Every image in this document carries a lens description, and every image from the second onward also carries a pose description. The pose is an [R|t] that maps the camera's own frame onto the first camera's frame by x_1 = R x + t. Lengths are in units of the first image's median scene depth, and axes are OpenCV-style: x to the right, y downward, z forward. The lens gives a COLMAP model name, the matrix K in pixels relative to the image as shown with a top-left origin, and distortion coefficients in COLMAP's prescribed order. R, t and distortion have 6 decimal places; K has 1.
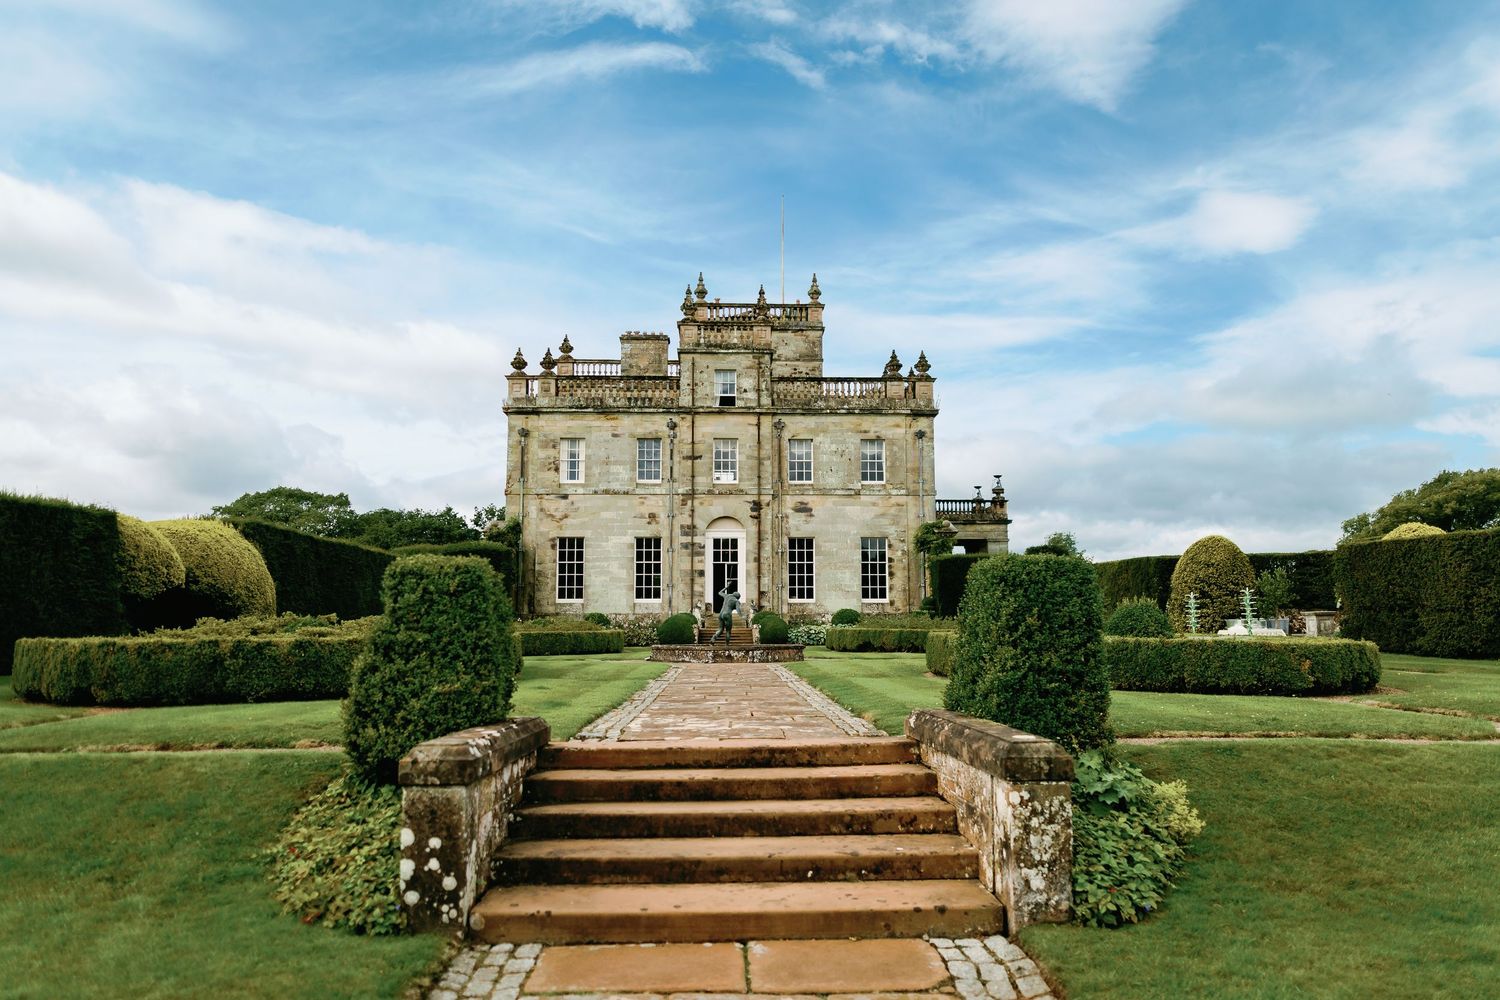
lens RADIAL K [[1058.0, 0, 750.0], [0, 1058.0, 500.0], [0, 0, 1]] dist [0.006352, 0.002535]
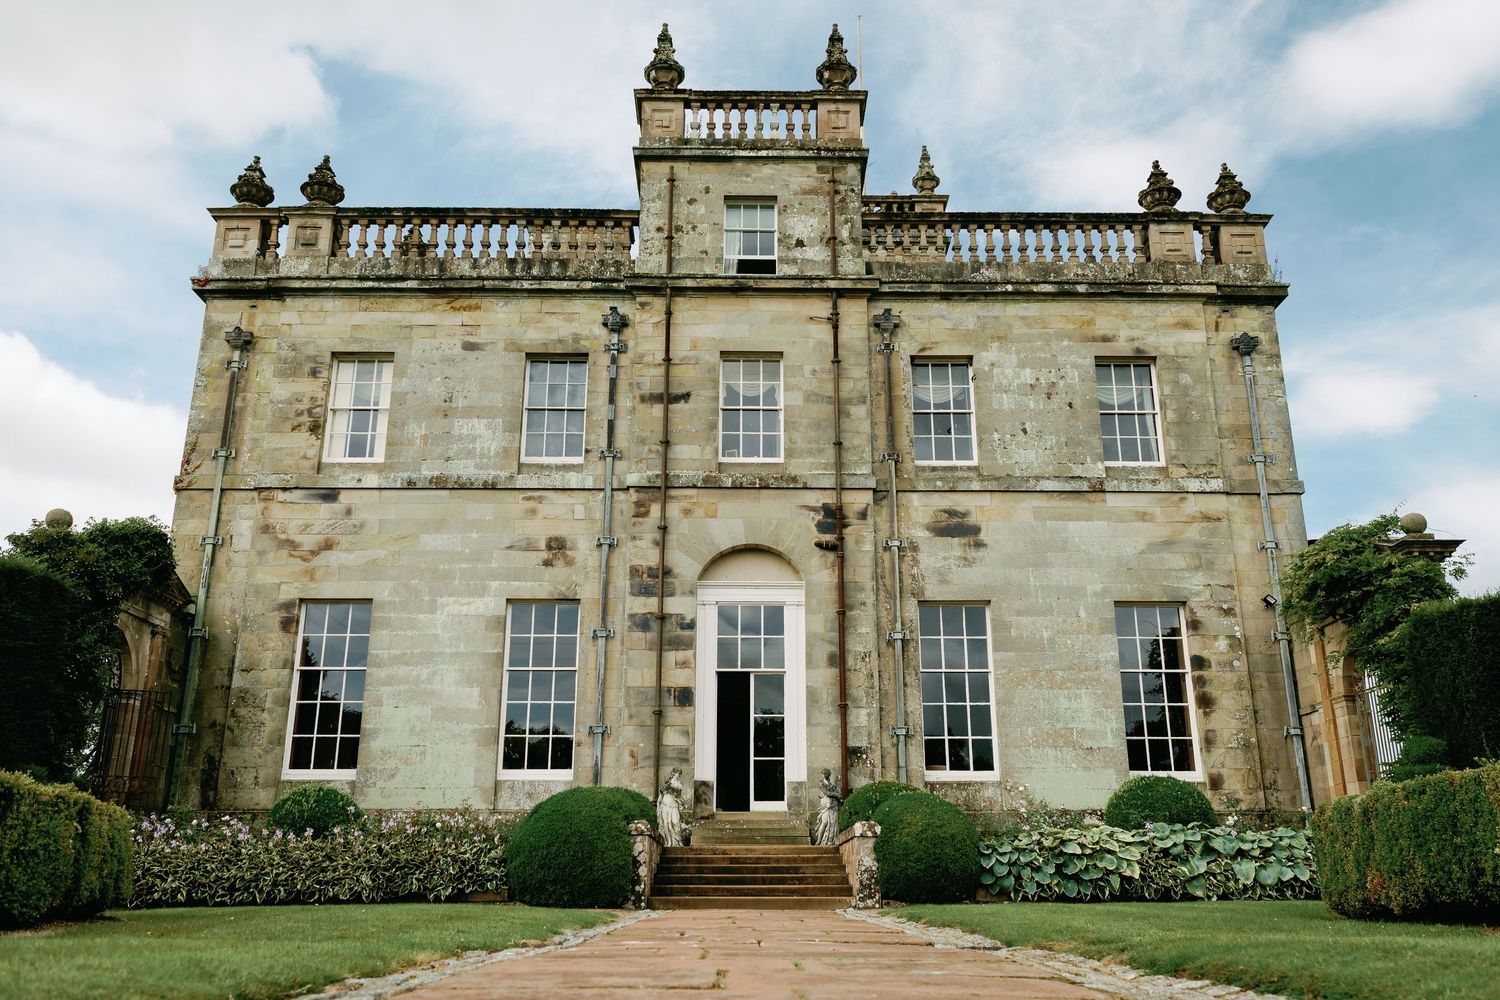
lens RADIAL K [[1194.0, 0, 750.0], [0, 1194.0, 500.0], [0, 0, 1]] dist [0.001933, 0.000832]
pose [[0.999773, -0.003858, -0.020953, -0.014404], [-0.000298, 0.980842, -0.194803, 0.081874], [0.021303, 0.194765, 0.980618, 0.577940]]
